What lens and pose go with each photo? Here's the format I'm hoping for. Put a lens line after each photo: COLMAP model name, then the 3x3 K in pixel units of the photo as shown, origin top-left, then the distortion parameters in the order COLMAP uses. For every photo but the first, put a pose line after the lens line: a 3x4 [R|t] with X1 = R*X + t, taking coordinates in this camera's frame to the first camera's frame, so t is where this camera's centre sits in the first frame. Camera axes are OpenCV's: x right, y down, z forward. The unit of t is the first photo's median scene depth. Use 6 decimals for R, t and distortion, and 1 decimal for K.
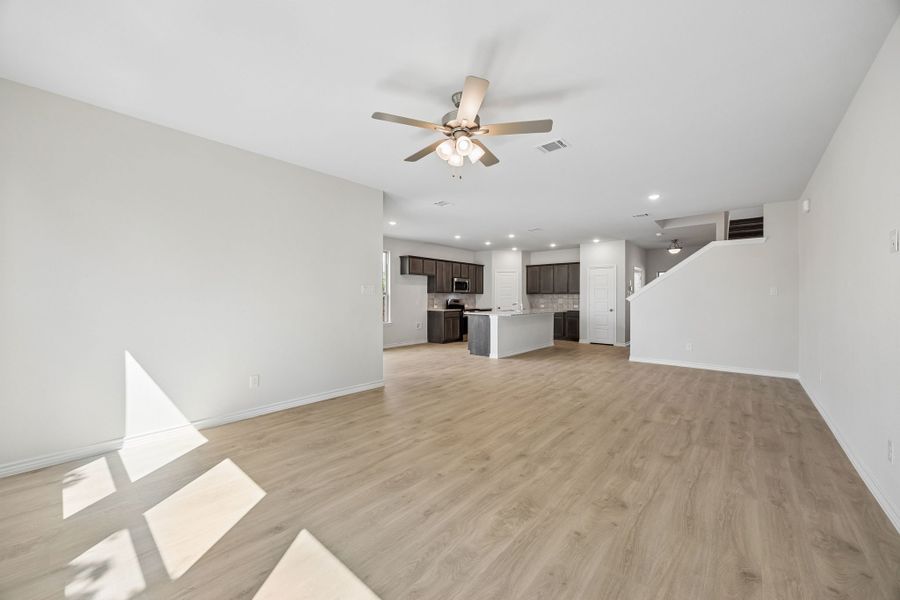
lens RADIAL K [[344.2, 0, 446.9], [0, 344.2, 299.6], [0, 0, 1]] dist [-0.002311, -0.000419]
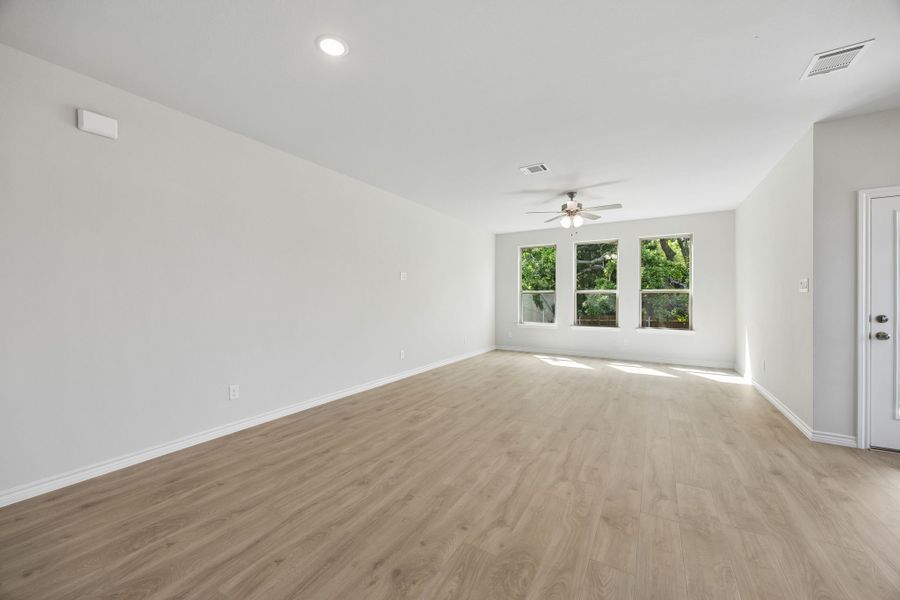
lens RADIAL K [[344.2, 0, 446.9], [0, 344.2, 299.6], [0, 0, 1]] dist [-0.002311, -0.000419]
pose [[-0.986945, 0.001099, -0.161054, 0.774546], [-0.000980, 0.999917, 0.012828, -0.011073], [0.161055, 0.012818, -0.986862, 2.066834]]
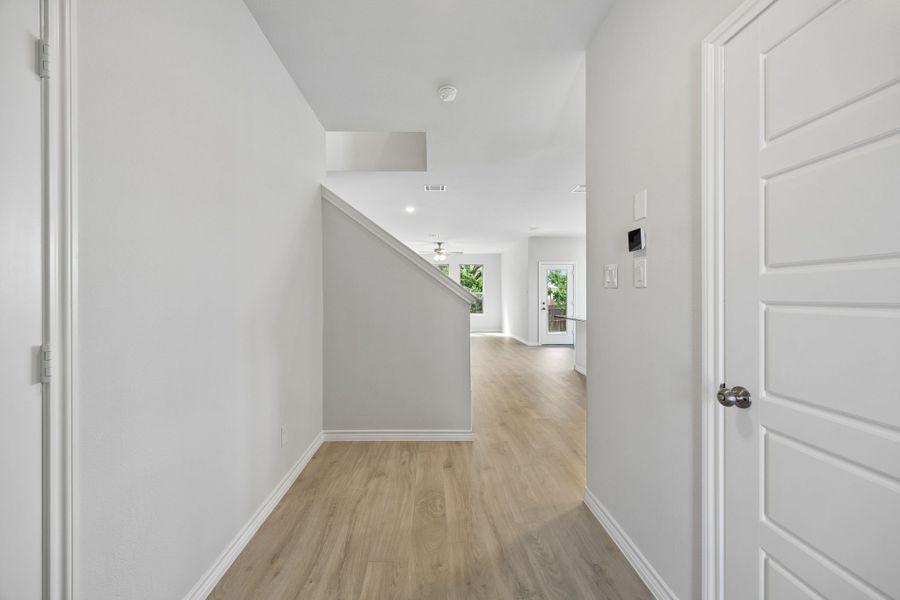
lens RADIAL K [[320.3, 0, 450.0], [0, 320.3, 300.0], [0, 0, 1]] dist [0.001078, 0.000022]
pose [[-0.737781, -0.000100, -0.675040, 1.706661], [-0.001725, 0.999997, 0.001737, 0.017129], [0.675038, 0.002446, -0.737779, 2.690381]]
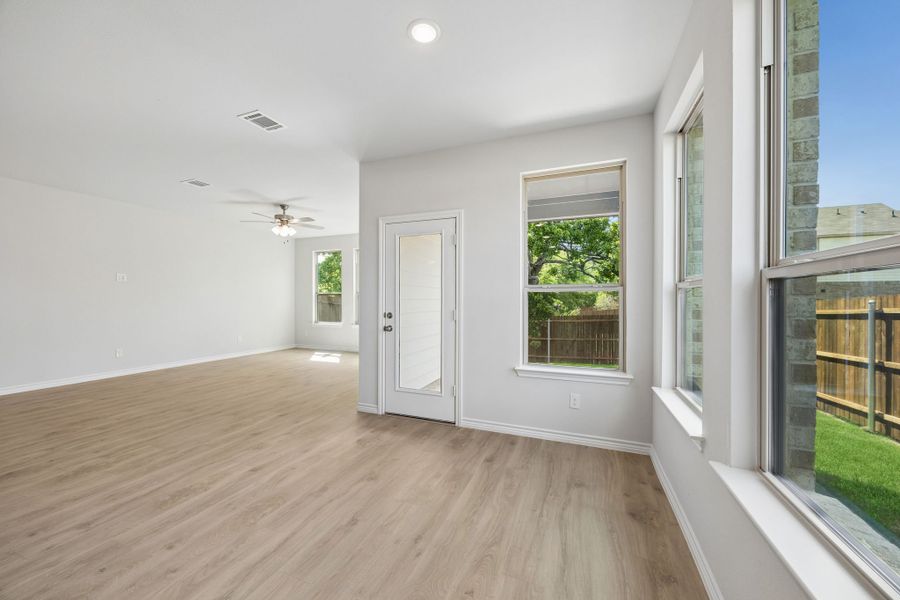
lens RADIAL K [[344.2, 0, 446.9], [0, 344.2, 299.6], [0, 0, 1]] dist [-0.002311, -0.000419]
pose [[-0.946117, -0.003657, -0.323805, -0.165813], [-0.006477, 0.999950, 0.007632, -0.013588], [0.323761, 0.009318, -0.946093, 2.496757]]
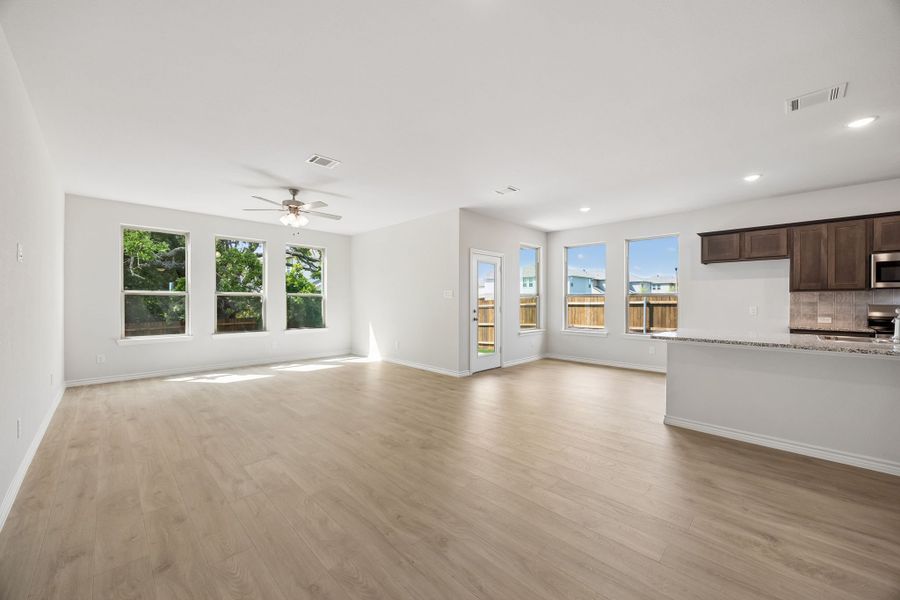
lens RADIAL K [[344.2, 0, 446.9], [0, 344.2, 299.6], [0, 0, 1]] dist [-0.002311, -0.000419]
pose [[-0.074077, -0.003320, -0.997247, 1.330711], [-0.007740, 0.999966, -0.002754, -0.006840], [0.997222, 0.007515, -0.074100, 1.438254]]
